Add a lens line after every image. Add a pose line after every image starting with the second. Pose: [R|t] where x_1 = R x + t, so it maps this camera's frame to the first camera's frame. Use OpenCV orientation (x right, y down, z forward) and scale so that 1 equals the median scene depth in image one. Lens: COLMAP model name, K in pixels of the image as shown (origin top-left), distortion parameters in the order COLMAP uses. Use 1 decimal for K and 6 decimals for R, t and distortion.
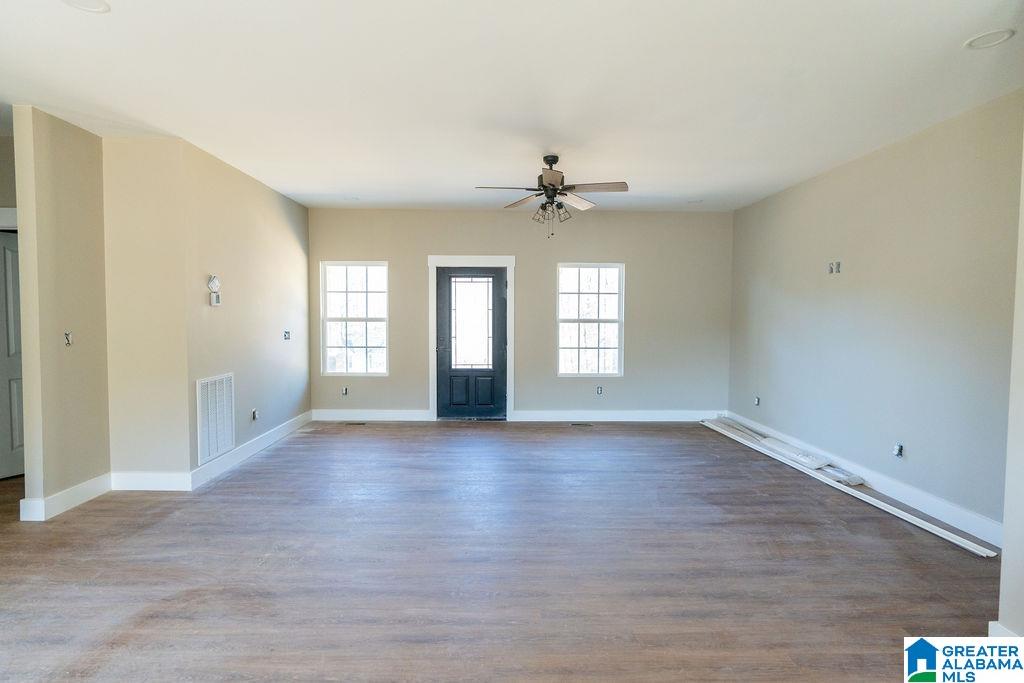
lens RADIAL K [[526.6, 0, 509.9], [0, 526.6, 335.8], [0, 0, 1]] dist [-0.000013, 0.000126]
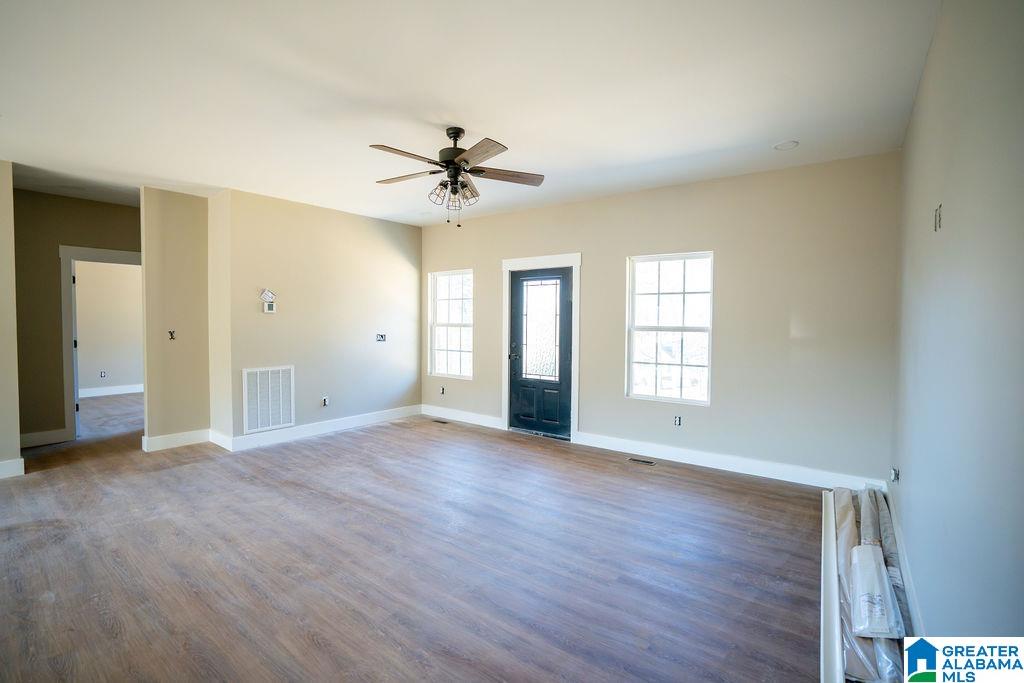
lens RADIAL K [[475.6, 0, 509.8], [0, 475.6, 337.4], [0, 0, 1]] dist [-0.064629, 0.025616]
pose [[0.774998, 0.022373, -0.631568, 0.411418], [-0.030134, 0.999545, -0.001569, -0.007965], [0.631245, 0.020248, 0.775319, 0.324428]]
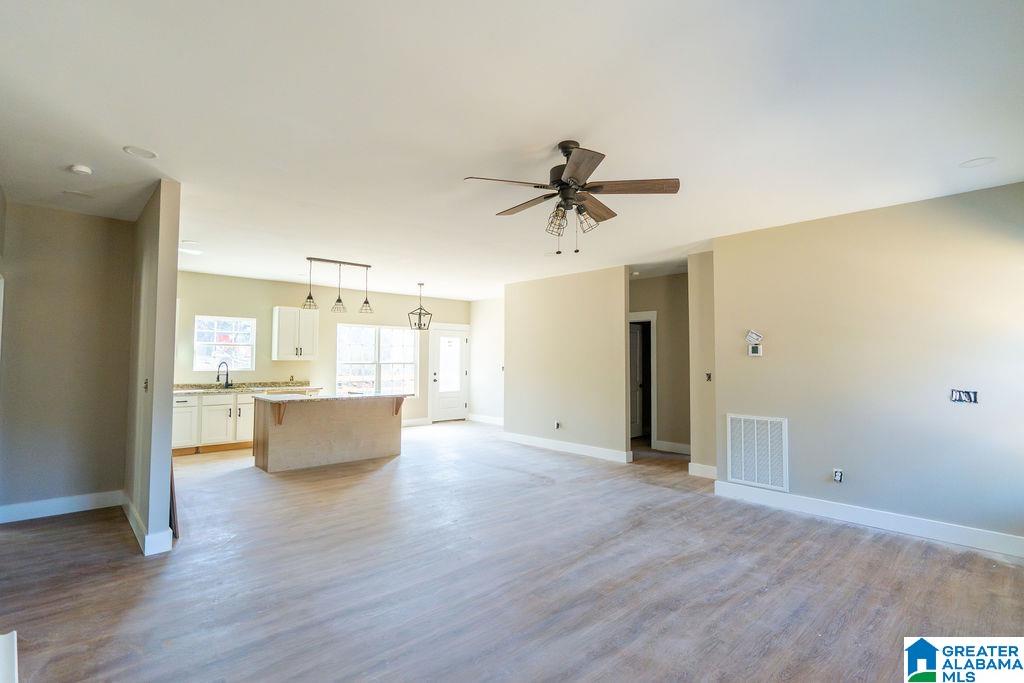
lens RADIAL K [[478.2, 0, 506.6], [0, 478.2, 338.8], [0, 0, 1]] dist [-0.002420, 0.000031]
pose [[-0.751727, -0.038197, -0.658368, 0.373202], [-0.039471, 0.999137, -0.012900, -0.039402], [0.658292, 0.016289, -0.752586, 0.957653]]
